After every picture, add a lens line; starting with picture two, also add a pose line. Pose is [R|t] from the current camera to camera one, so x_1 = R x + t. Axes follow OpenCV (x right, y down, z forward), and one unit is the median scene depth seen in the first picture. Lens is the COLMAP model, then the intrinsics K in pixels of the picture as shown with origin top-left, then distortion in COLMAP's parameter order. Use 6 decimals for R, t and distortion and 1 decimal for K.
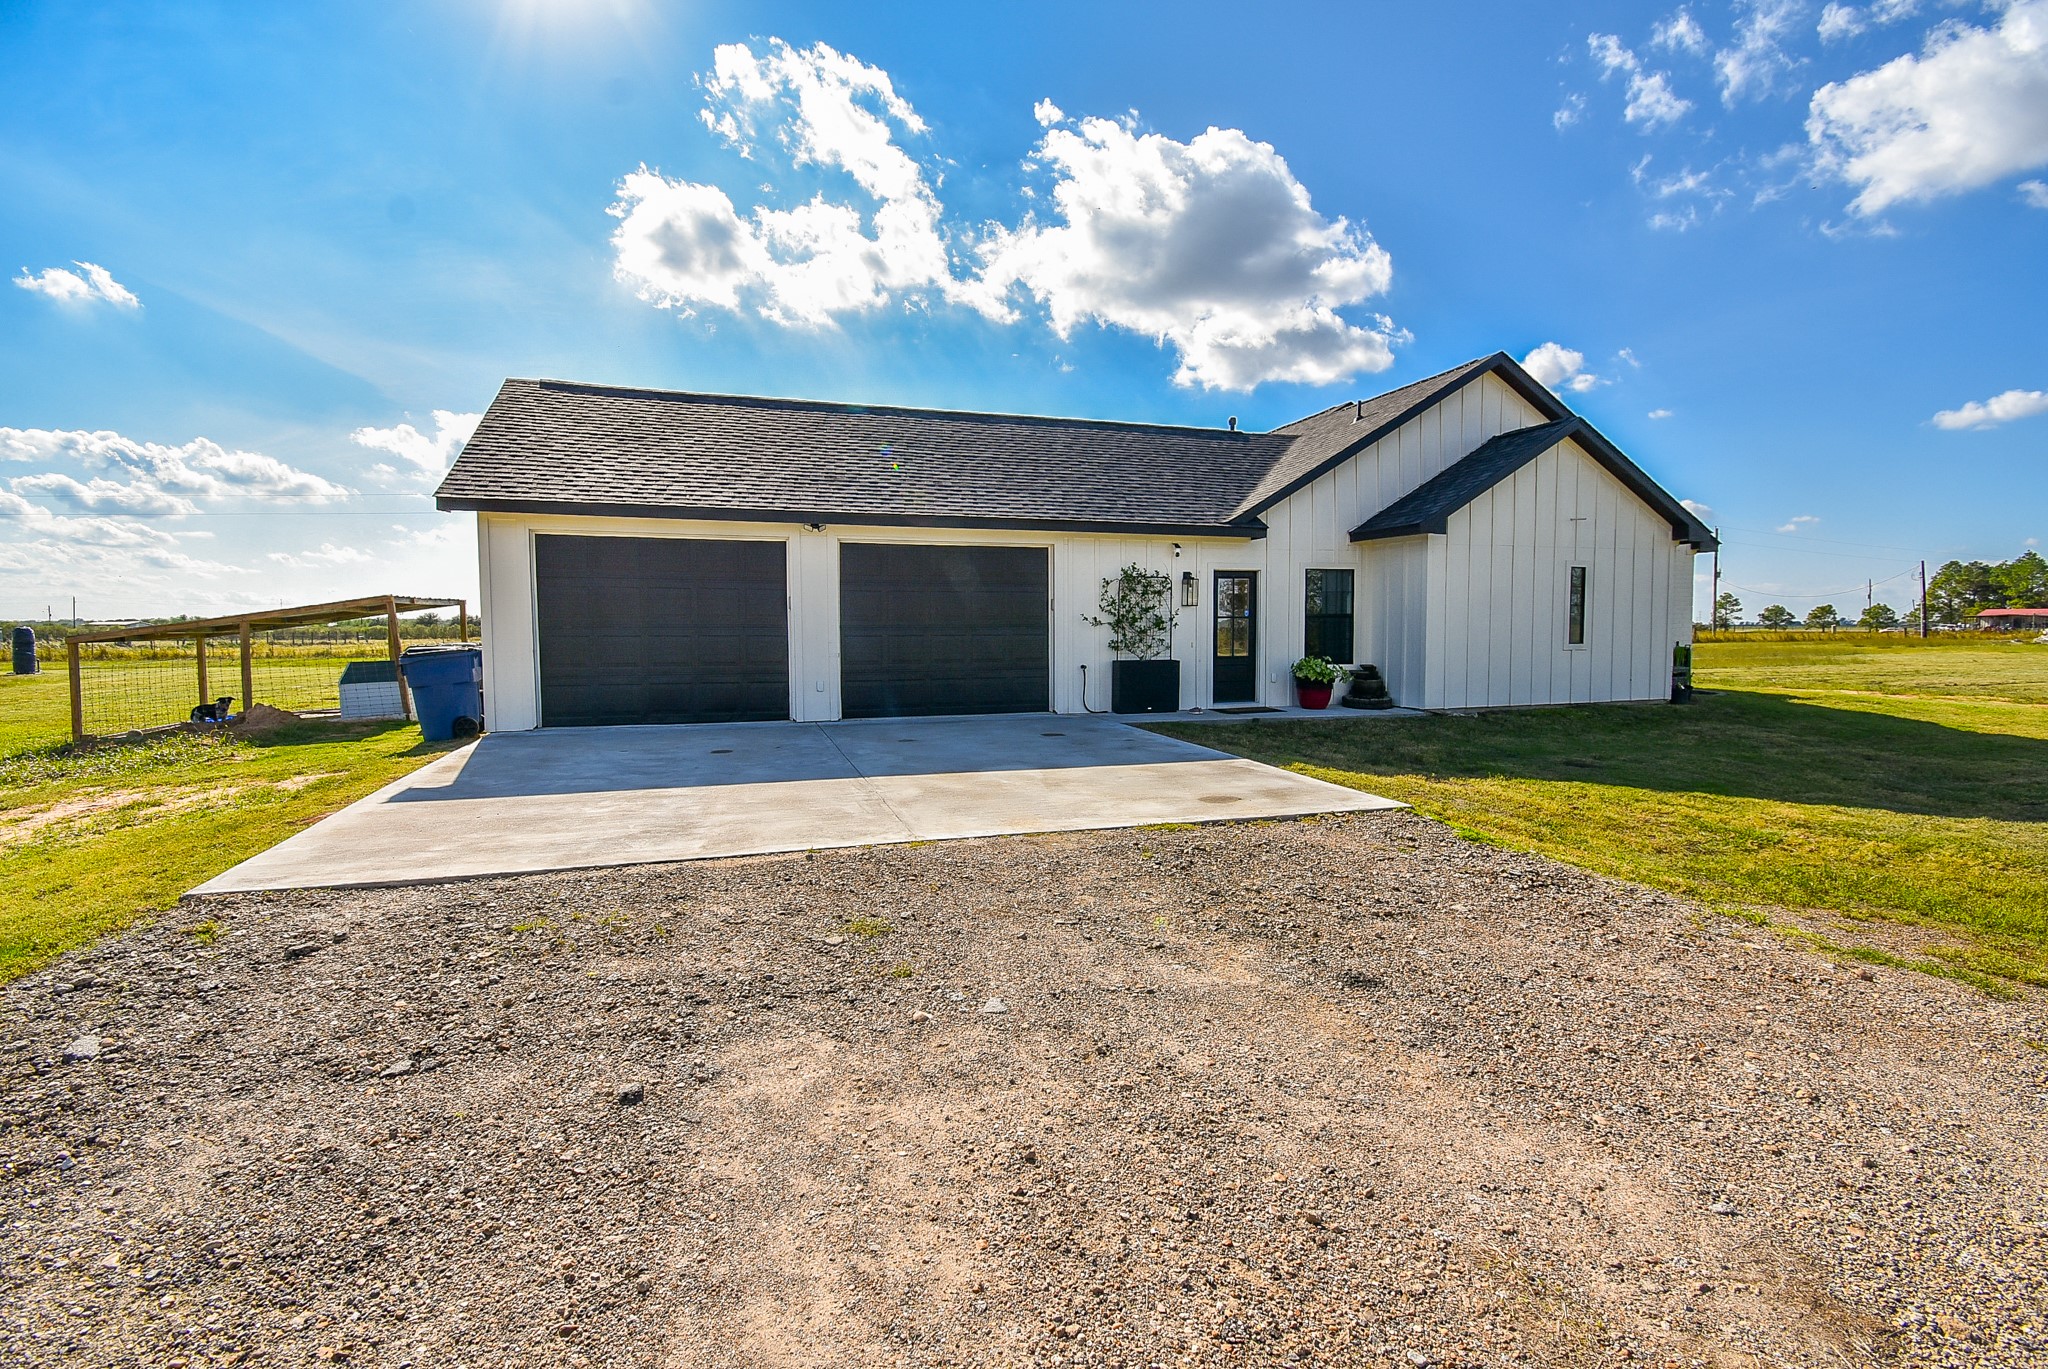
lens RADIAL K [[913.9, 0, 1014.8], [0, 913.9, 661.0], [0, 0, 1]] dist [0.000043, 0.000106]
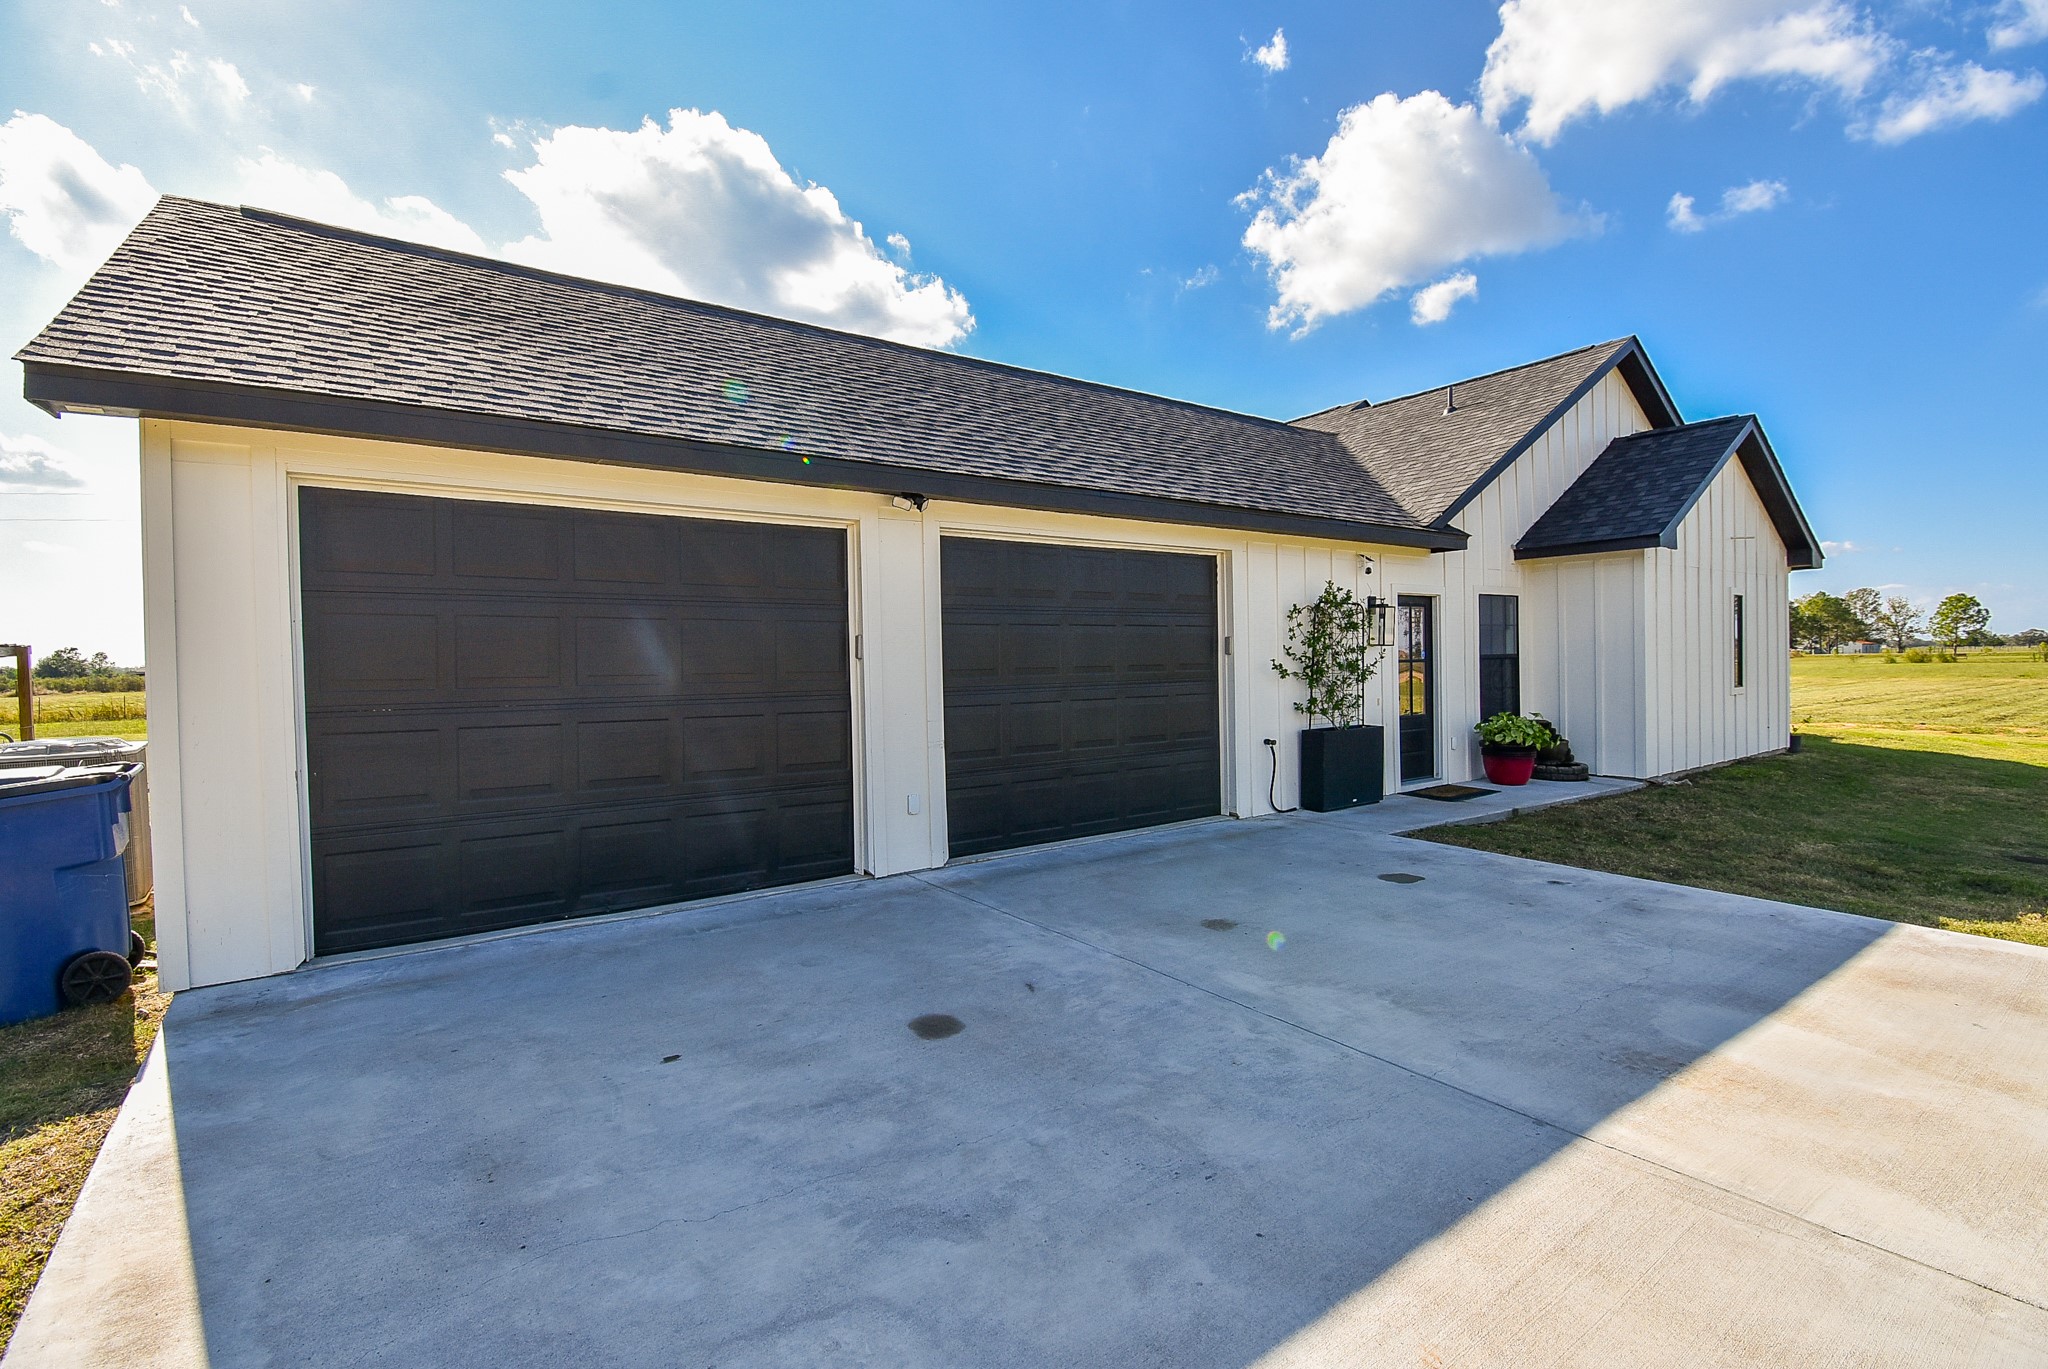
lens RADIAL K [[924.7, 0, 1024.0], [0, 924.7, 684.5], [0, 0, 1]] dist [0.000792, -0.021700]
pose [[0.949728, -0.021142, 0.312361, -0.291069], [0.024296, 0.999686, -0.006208, -0.033828], [-0.312132, 0.013485, 0.949943, 0.430123]]
